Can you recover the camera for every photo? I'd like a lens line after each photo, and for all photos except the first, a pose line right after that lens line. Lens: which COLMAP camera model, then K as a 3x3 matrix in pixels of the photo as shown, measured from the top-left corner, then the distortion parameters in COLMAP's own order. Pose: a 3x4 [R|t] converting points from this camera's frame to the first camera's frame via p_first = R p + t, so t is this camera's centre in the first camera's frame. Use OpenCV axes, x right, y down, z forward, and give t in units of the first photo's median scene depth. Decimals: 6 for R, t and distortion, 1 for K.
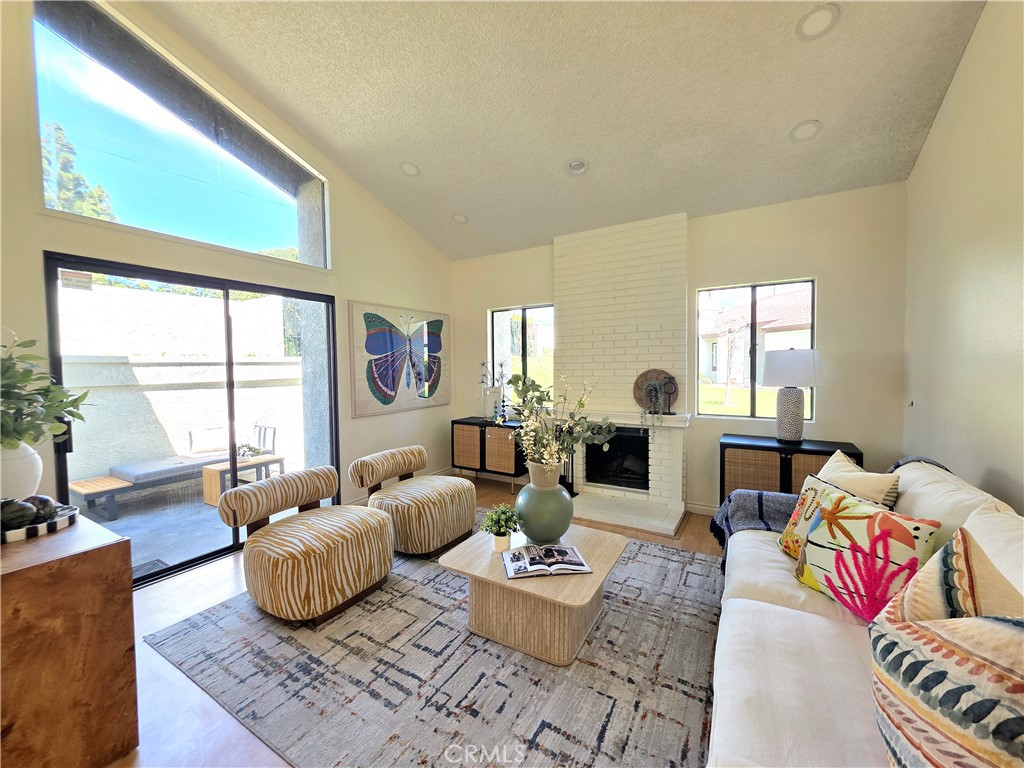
lens RADIAL K [[405.8, 0, 511.3], [0, 405.8, 383.6], [0, 0, 1]] dist [0.001799, 0.000208]
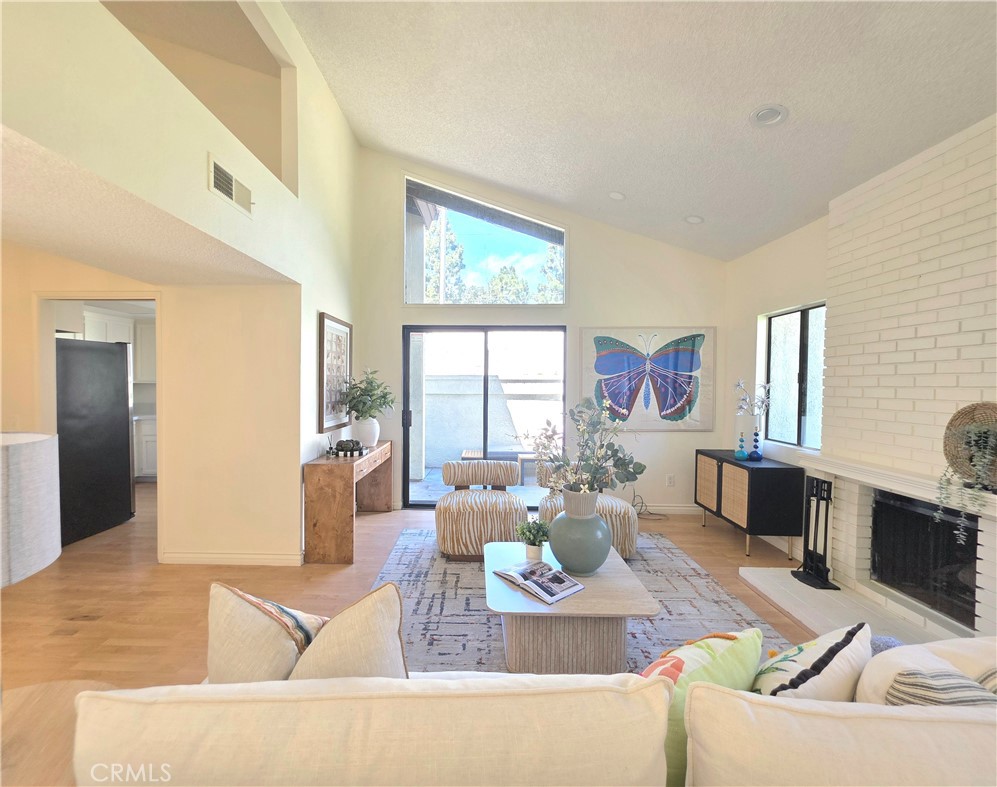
lens RADIAL K [[436.6, 0, 493.6], [0, 436.6, 392.2], [0, 0, 1]] dist [-0.000642, 0.000353]
pose [[0.494932, 0.034923, -0.868229, 0.577914], [-0.051977, 0.998593, 0.010537, -0.024569], [0.867376, 0.039912, 0.496051, 0.197560]]
